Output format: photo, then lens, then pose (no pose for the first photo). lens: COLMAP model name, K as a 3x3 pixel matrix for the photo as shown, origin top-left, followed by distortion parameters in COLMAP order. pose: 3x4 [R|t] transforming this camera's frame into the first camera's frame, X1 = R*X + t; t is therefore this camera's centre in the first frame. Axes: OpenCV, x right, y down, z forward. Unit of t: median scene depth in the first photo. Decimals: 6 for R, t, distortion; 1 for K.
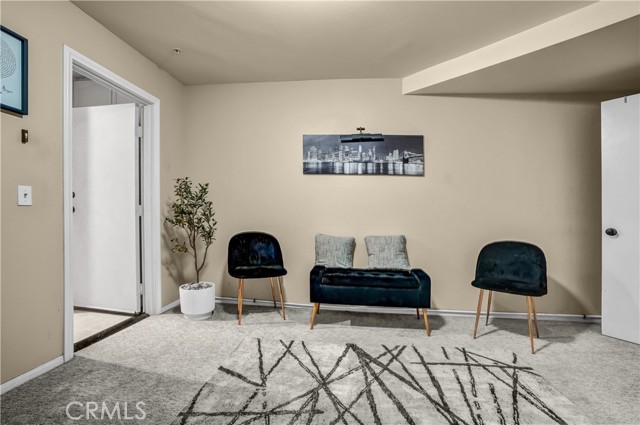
lens RADIAL K [[295.1, 0, 316.4], [0, 295.1, 214.6], [0, 0, 1]] dist [-0.024046, 0.000397]
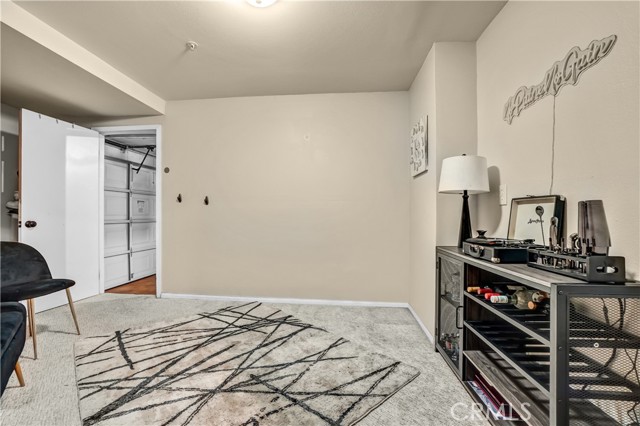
lens RADIAL K [[295.1, 0, 316.4], [0, 295.1, 215.1], [0, 0, 1]] dist [-0.024046, 0.000397]
pose [[-0.734387, -0.026281, 0.678222, -0.839101], [-0.014195, 0.999626, 0.023364, -0.040863], [-0.678583, 0.007531, -0.734485, 1.411853]]
